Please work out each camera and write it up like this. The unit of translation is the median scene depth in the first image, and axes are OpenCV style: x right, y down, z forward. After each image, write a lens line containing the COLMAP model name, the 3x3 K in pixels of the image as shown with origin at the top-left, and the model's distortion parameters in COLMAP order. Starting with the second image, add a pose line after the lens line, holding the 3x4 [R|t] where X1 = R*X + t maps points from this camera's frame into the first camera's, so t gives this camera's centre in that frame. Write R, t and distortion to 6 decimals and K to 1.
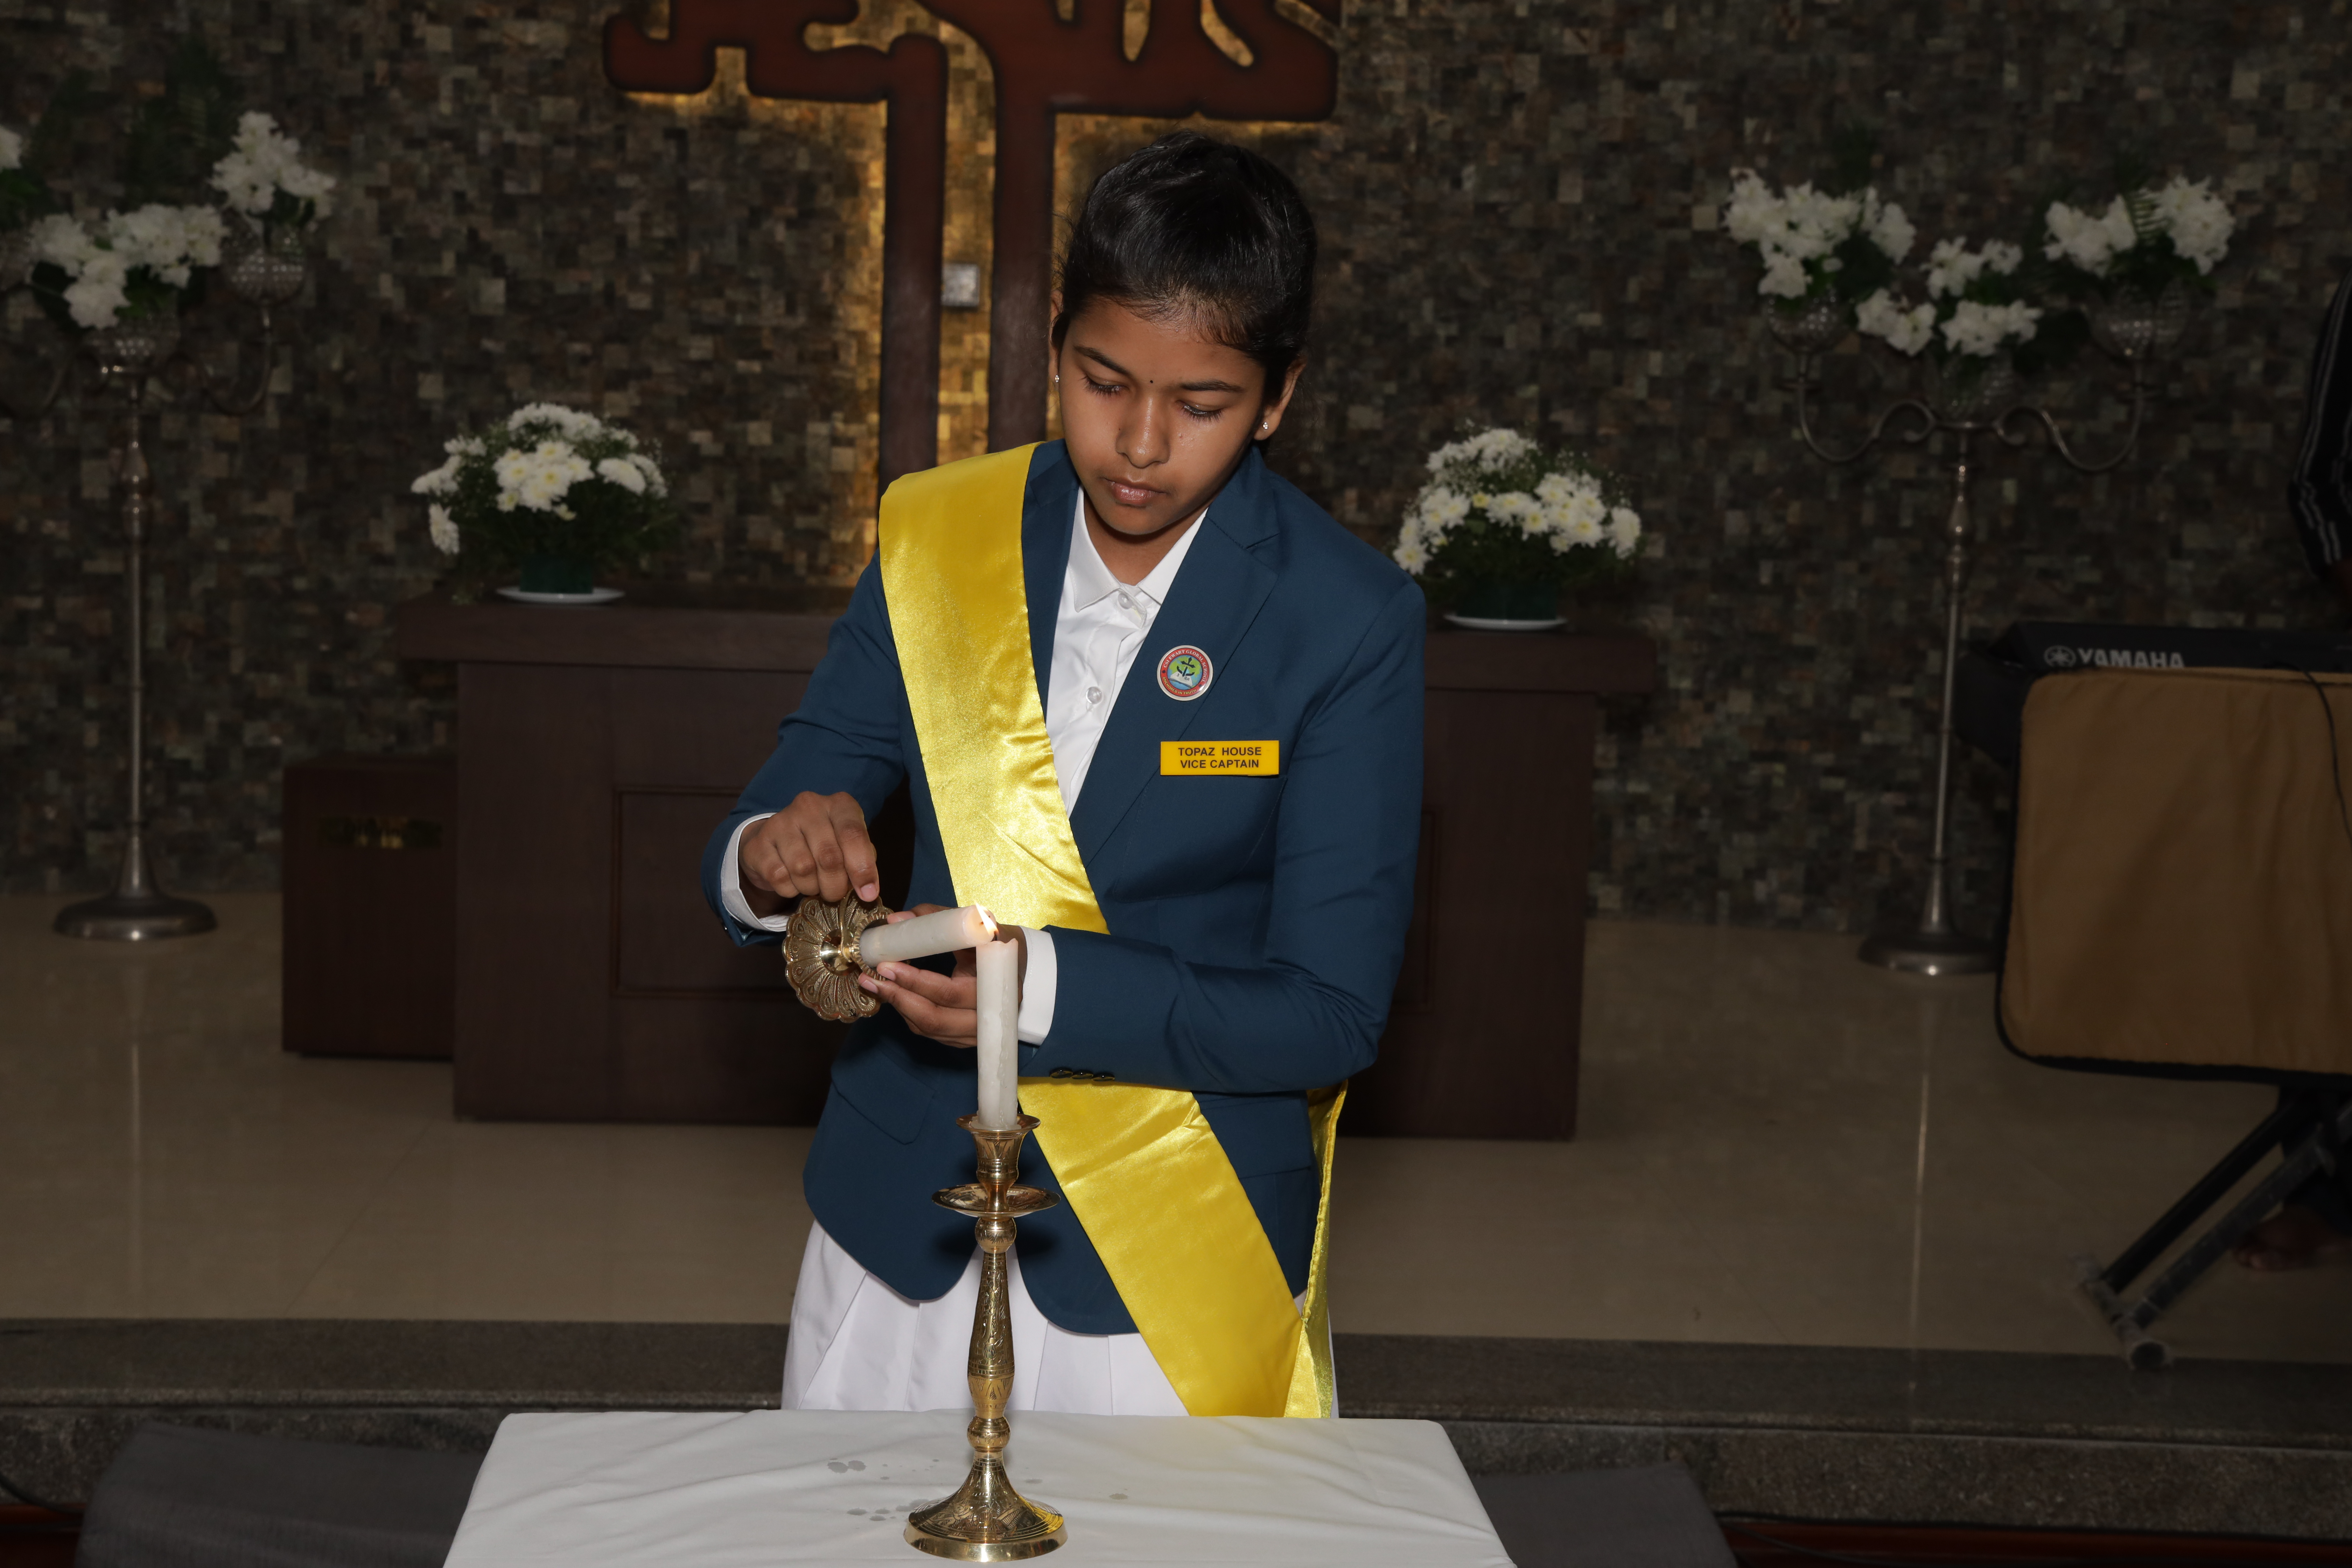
lens RADIAL K [[3477.2, 0, 1193.6], [0, 3477.2, 804.5], [0, 0, 1]] dist [0.195239, 0.000000]
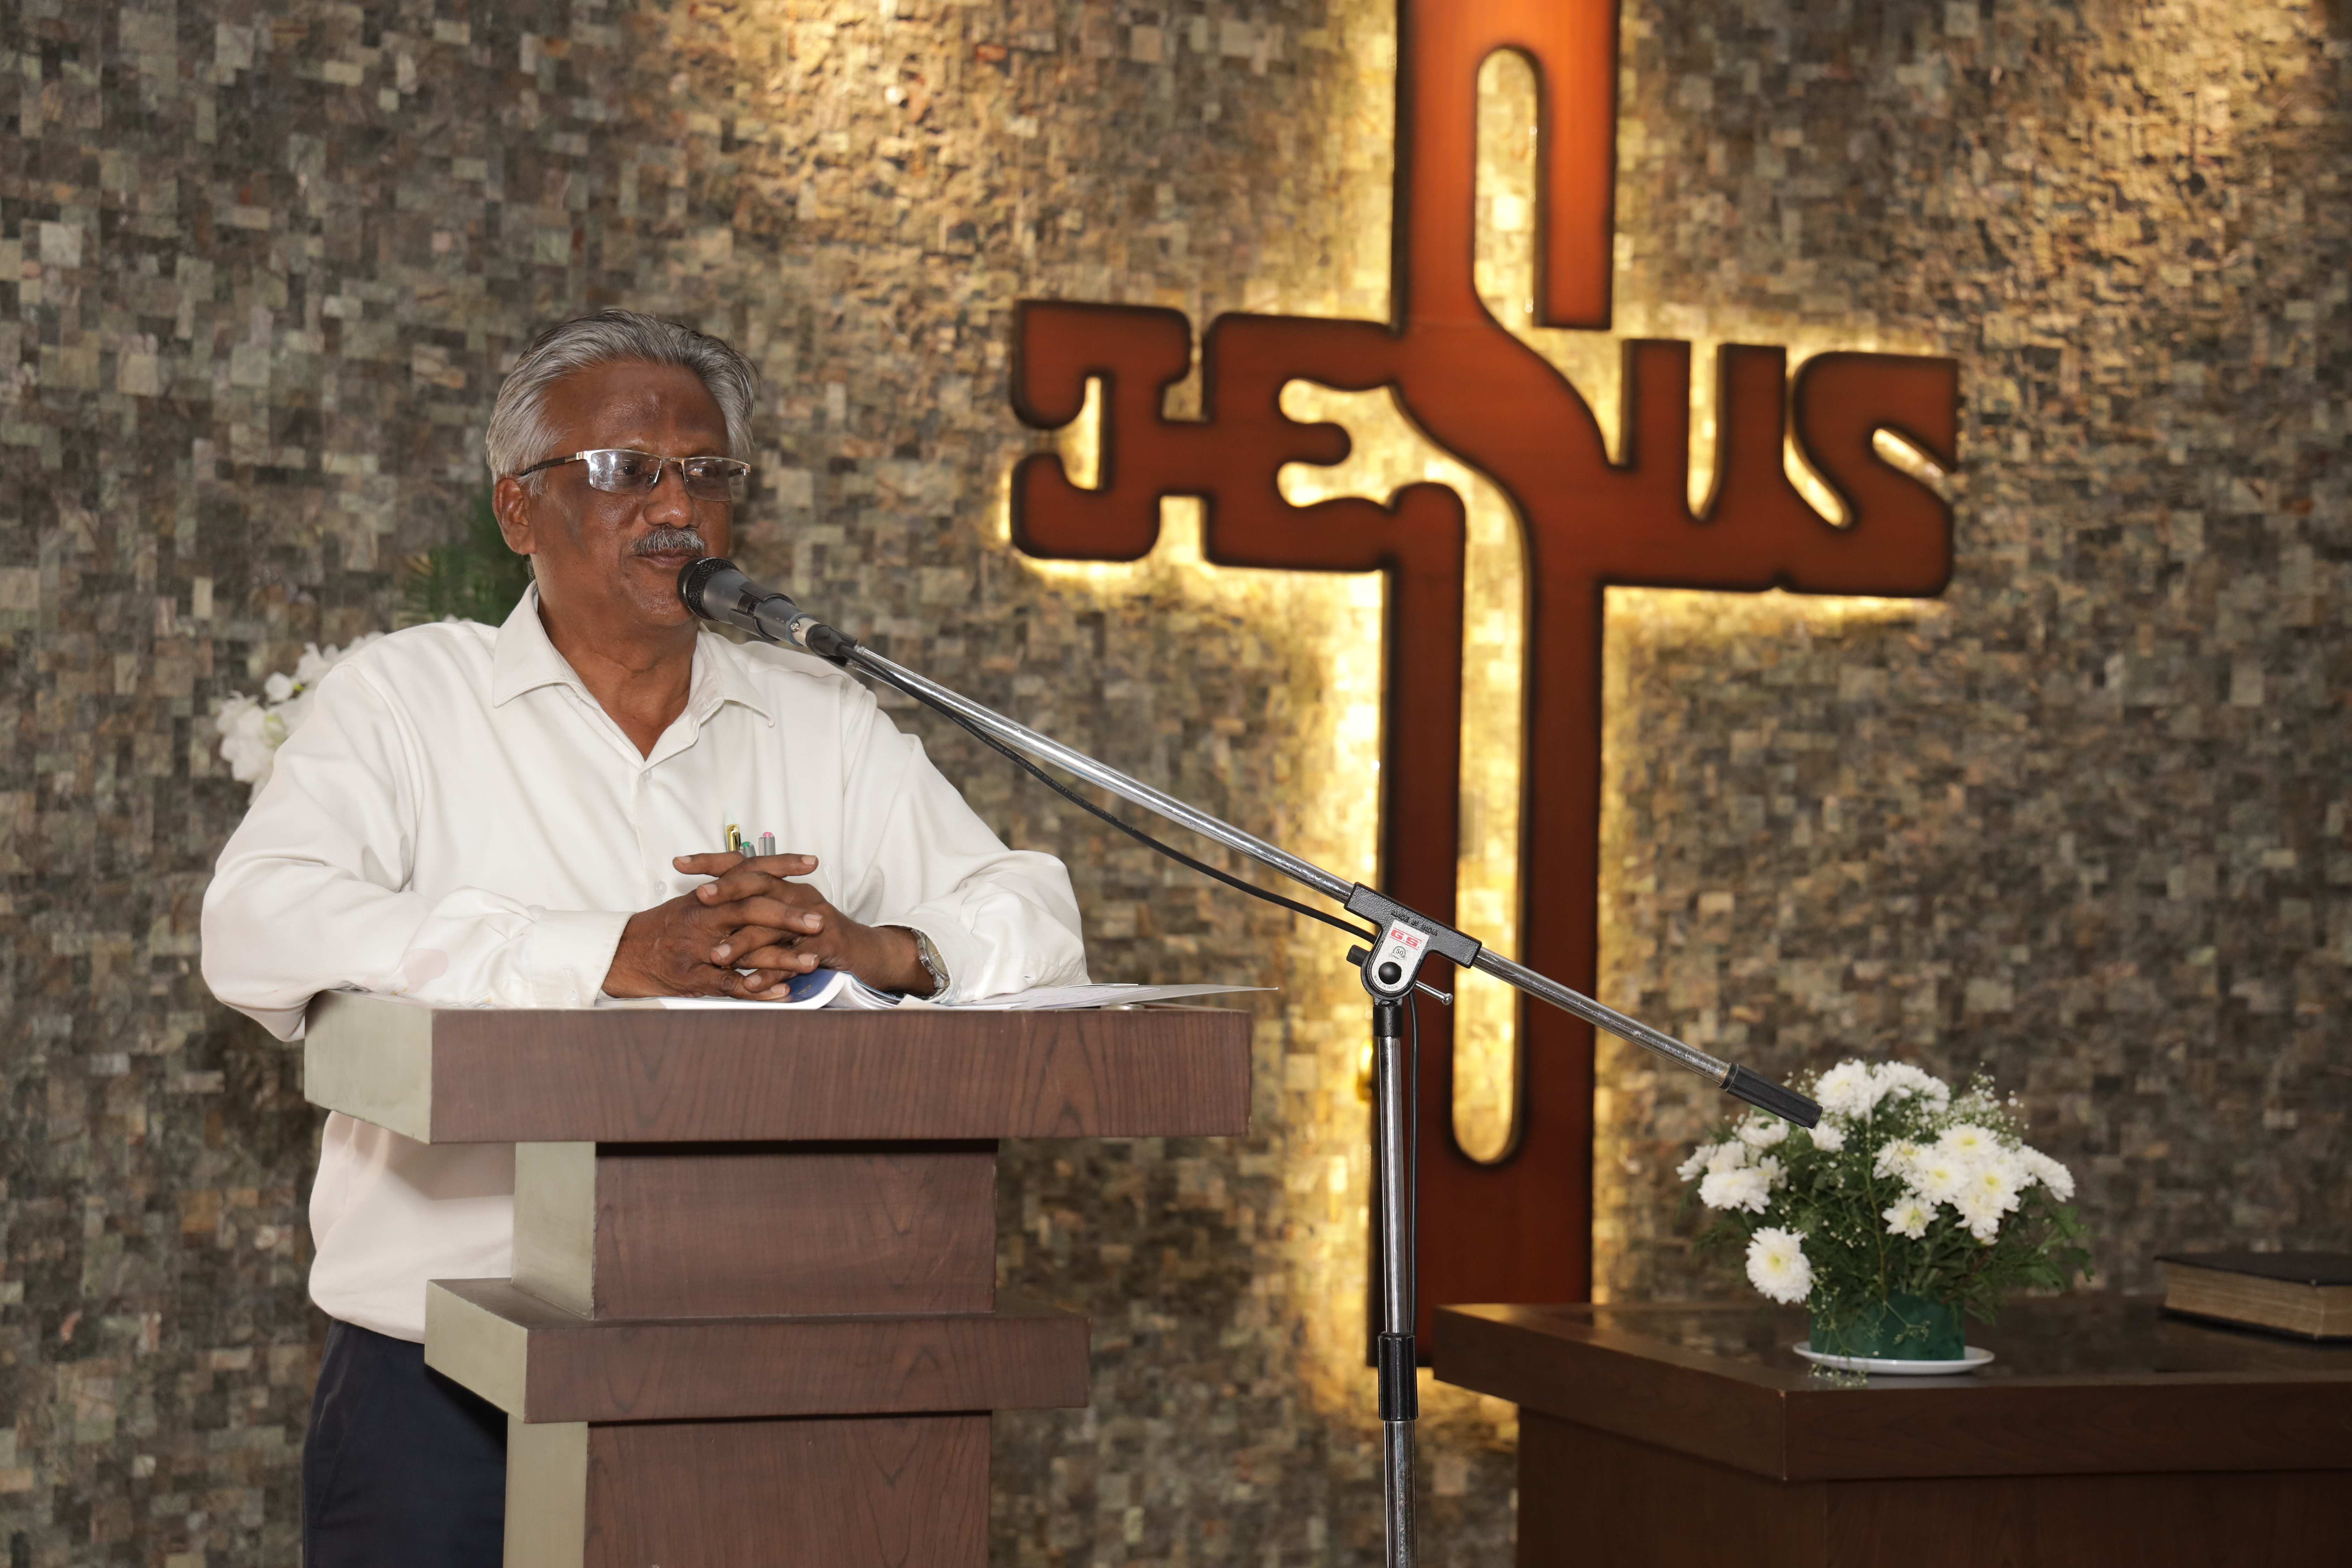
lens RADIAL K [[4260.4, 0, 1101.0], [0, 4260.4, 787.9], [0, 0, 1]] dist [0.285462, 0.000000]
pose [[0.948588, -0.011370, 0.316309, -0.416992], [0.052969, 0.990963, -0.123230, -0.053831], [-0.312050, 0.133649, 0.940618, 0.211539]]
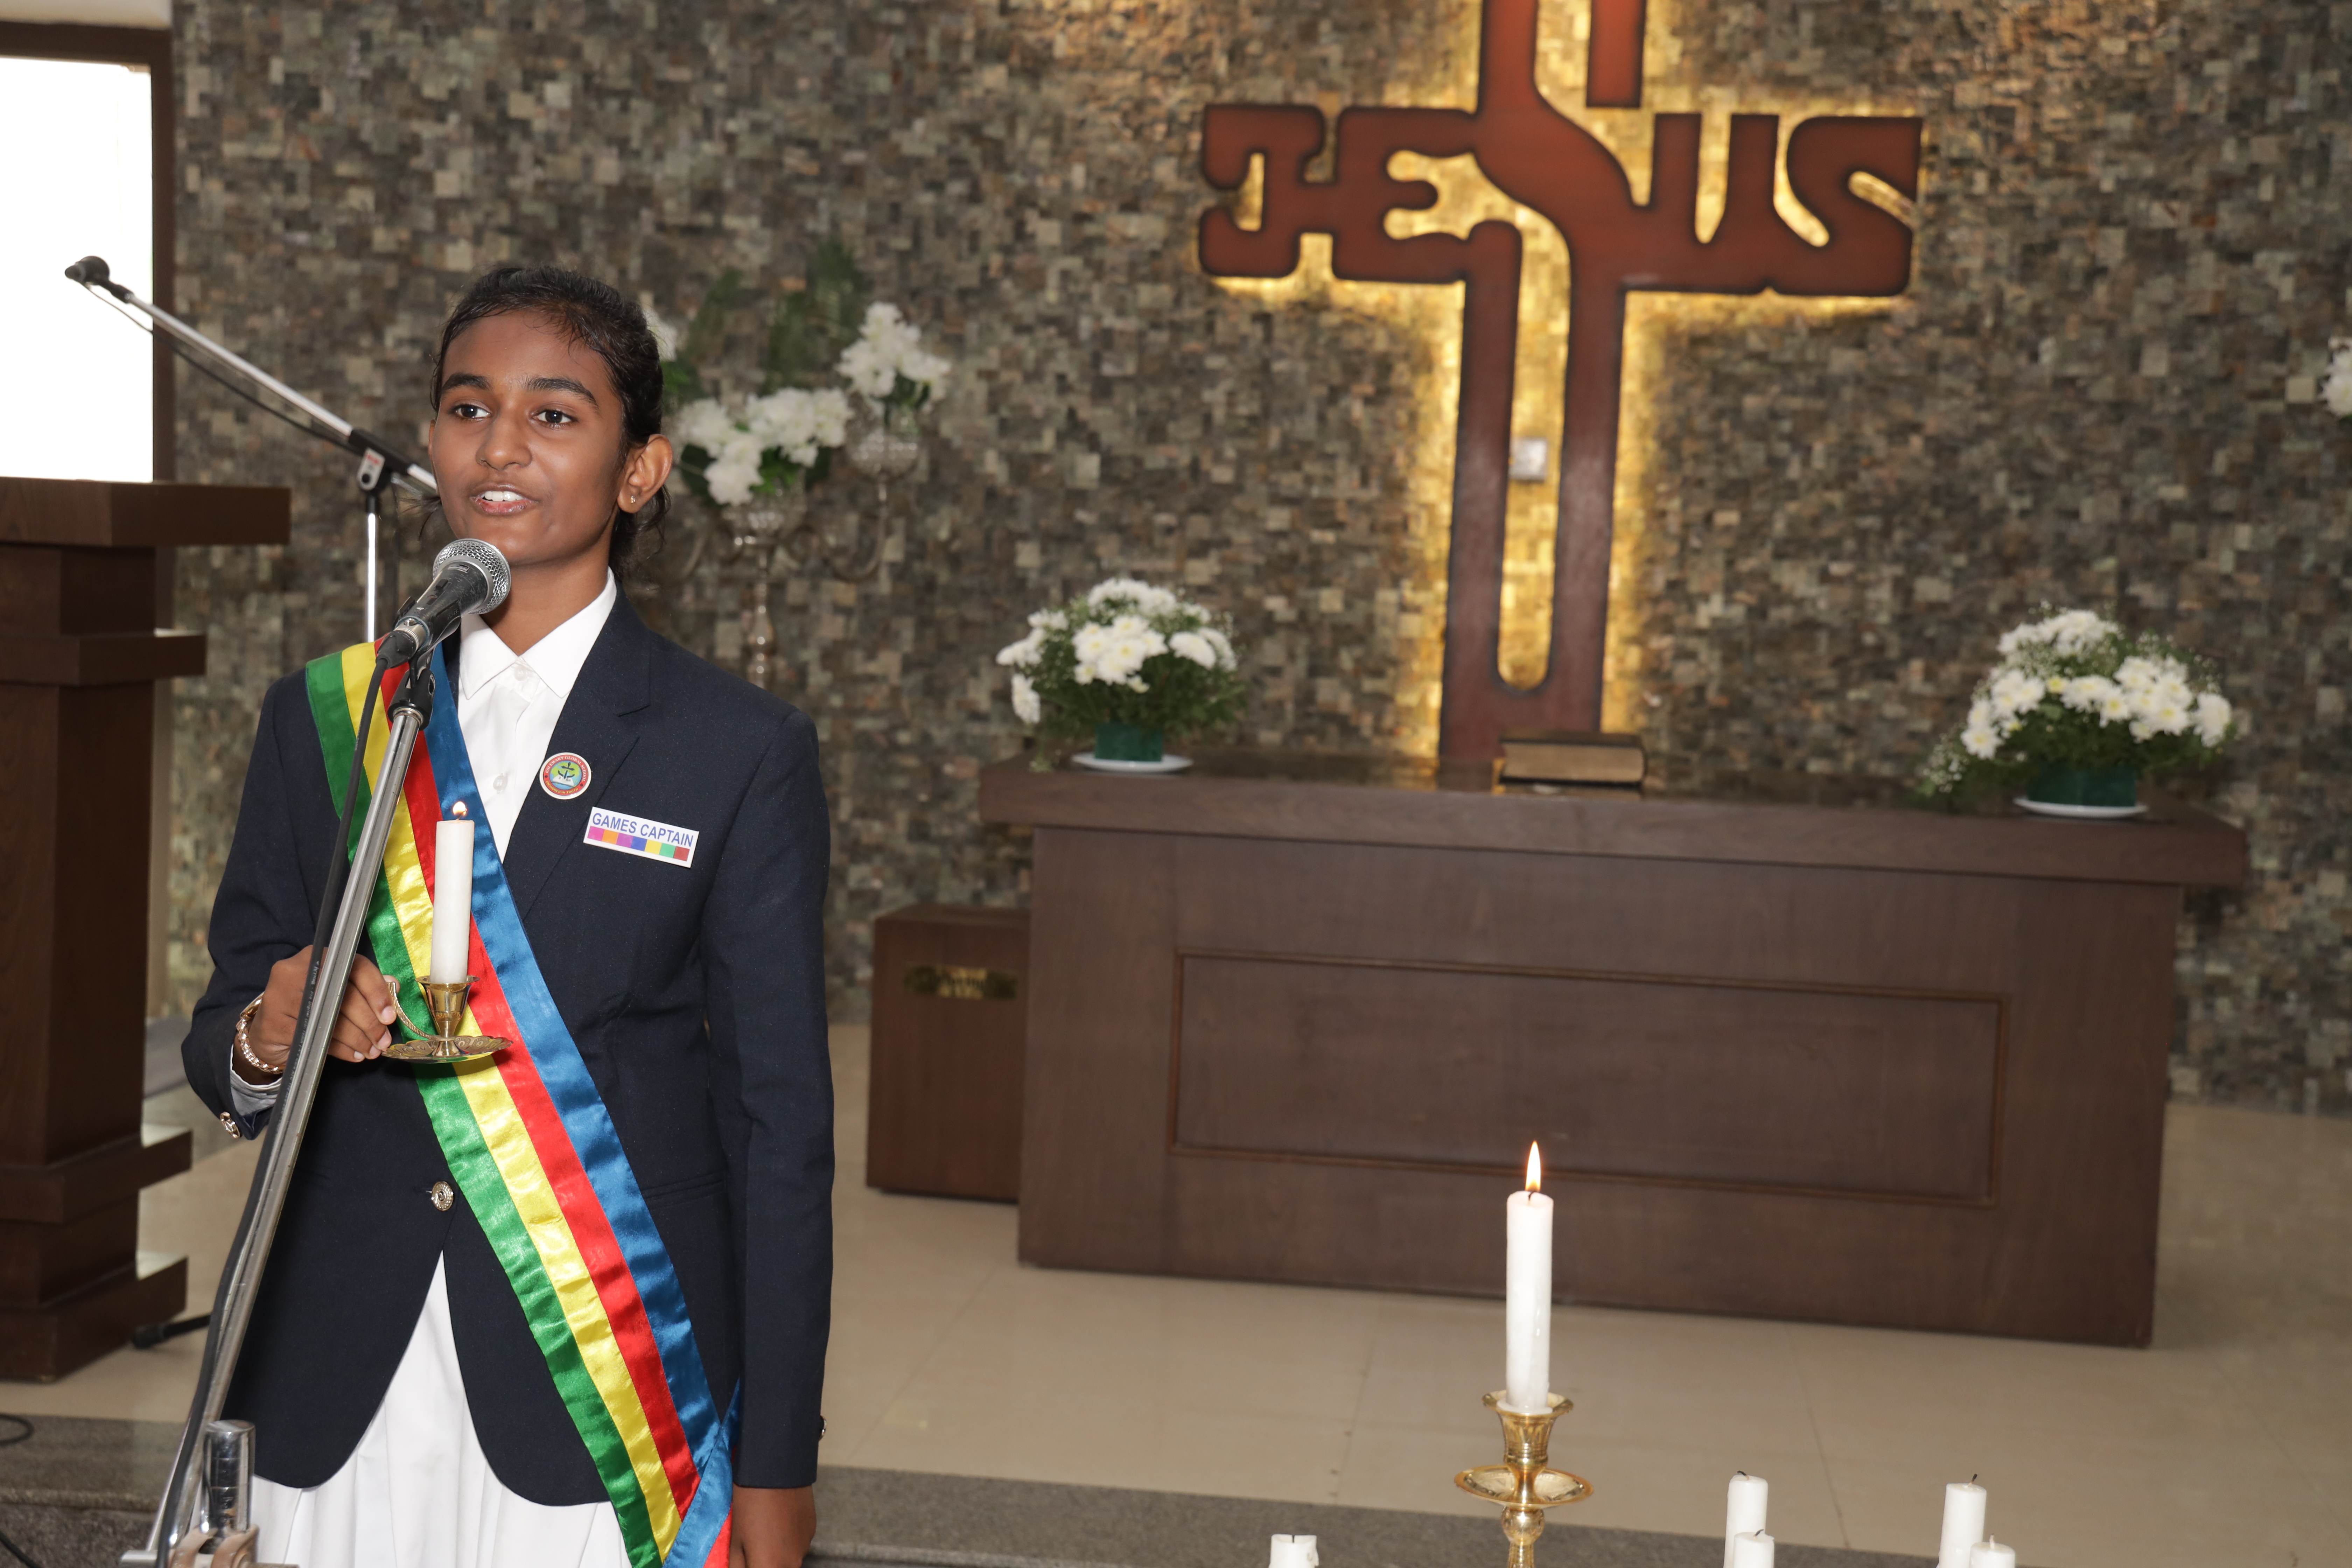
lens RADIAL K [[3253.2, 0, 1190.2], [0, 3253.2, 785.8], [0, 0, 1]] dist [0.176344, 0.000000]
pose [[0.985351, 0.021885, -0.169128, -0.000082], [-0.028767, 0.998850, -0.038348, -0.012610], [0.168095, 0.042652, 0.984848, 0.039881]]
